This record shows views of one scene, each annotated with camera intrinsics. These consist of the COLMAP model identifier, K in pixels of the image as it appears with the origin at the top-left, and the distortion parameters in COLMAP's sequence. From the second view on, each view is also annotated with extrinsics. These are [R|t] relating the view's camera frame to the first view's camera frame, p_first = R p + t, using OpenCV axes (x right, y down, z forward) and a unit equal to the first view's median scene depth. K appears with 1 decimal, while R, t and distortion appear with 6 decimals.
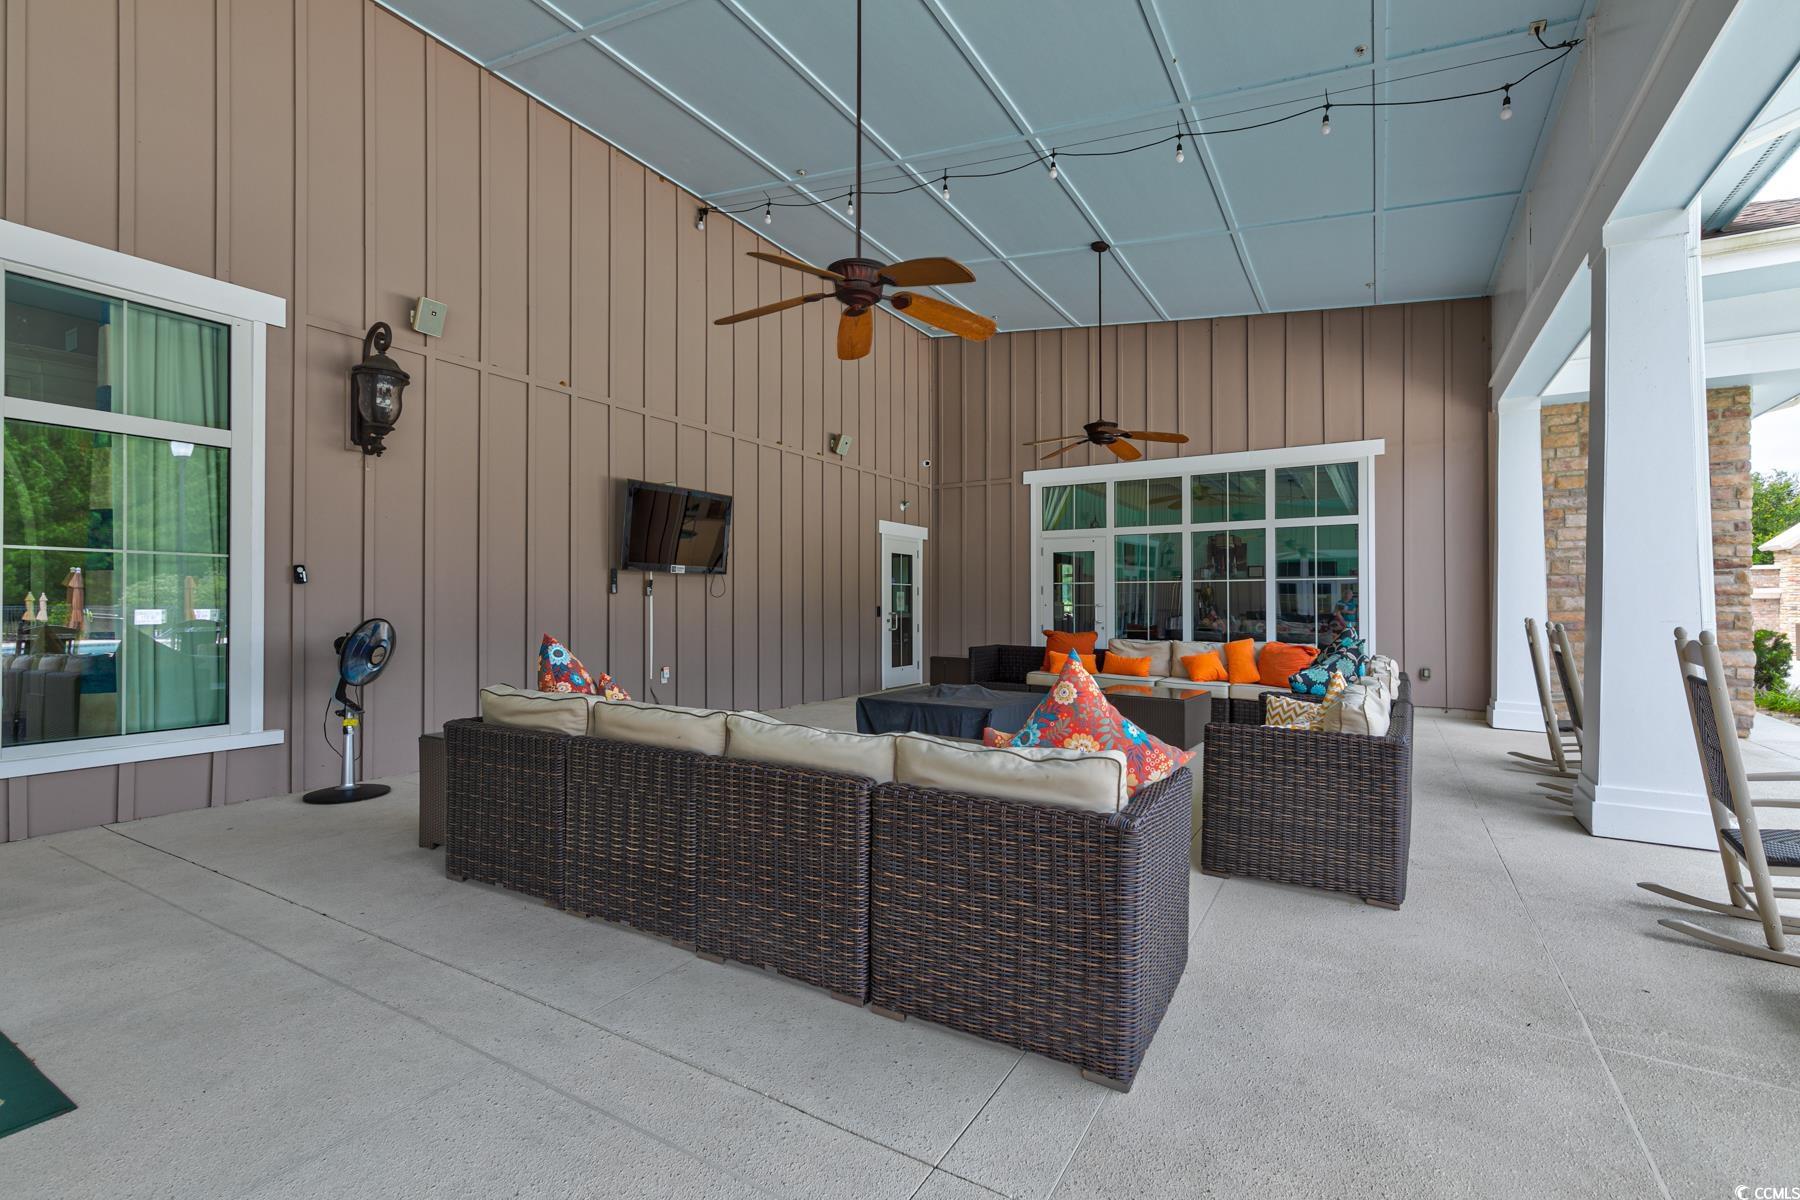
lens RADIAL K [[801.7, 0, 907.2], [0, 801.7, 600.8], [0, 0, 1]] dist [-0.000399, -0.000037]
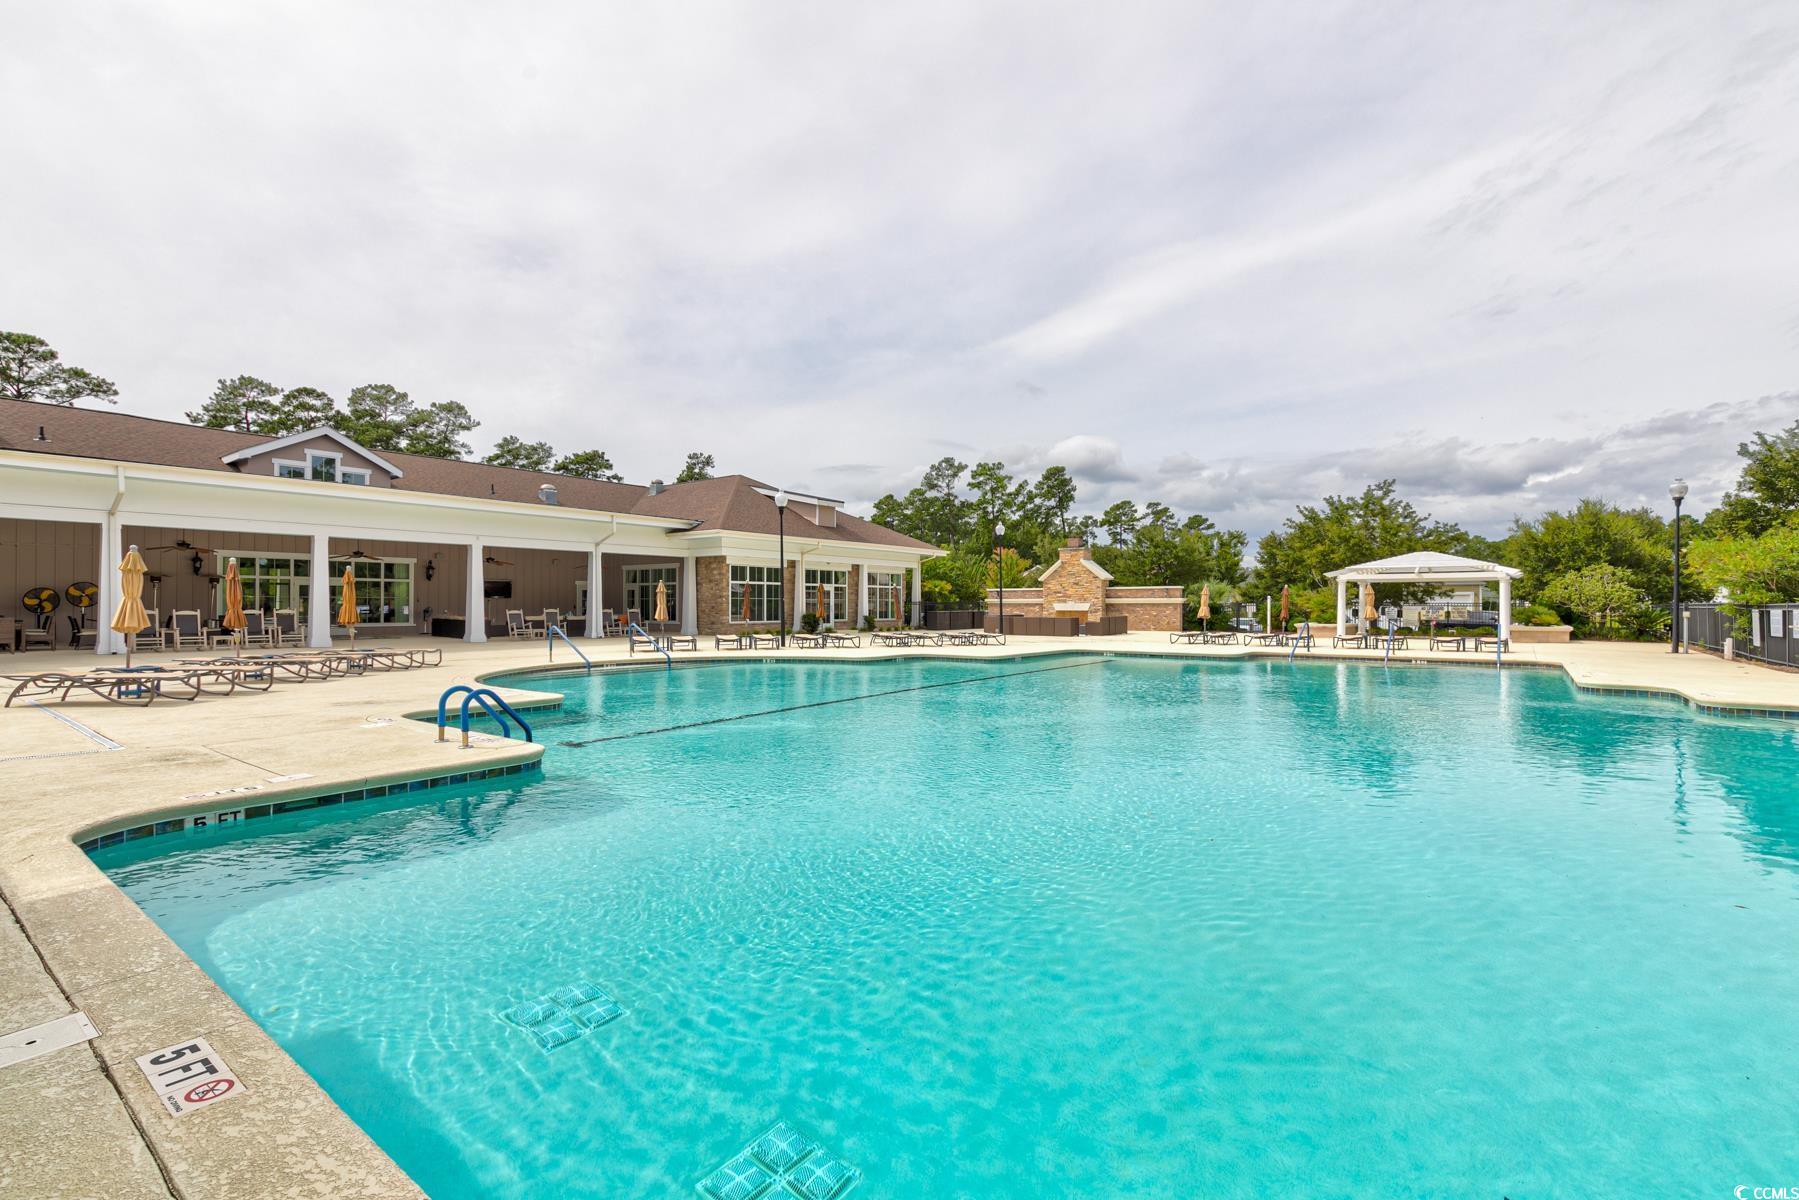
lens RADIAL K [[801.3, 0, 895.1], [0, 801.3, 603.1], [0, 0, 1]] dist [-0.000399, -0.000037]
pose [[0.991757, 0.003586, -0.128085, 3.606145], [-0.003383, 0.999993, 0.001802, -0.033993], [0.128090, -0.001354, 0.991762, -4.567802]]
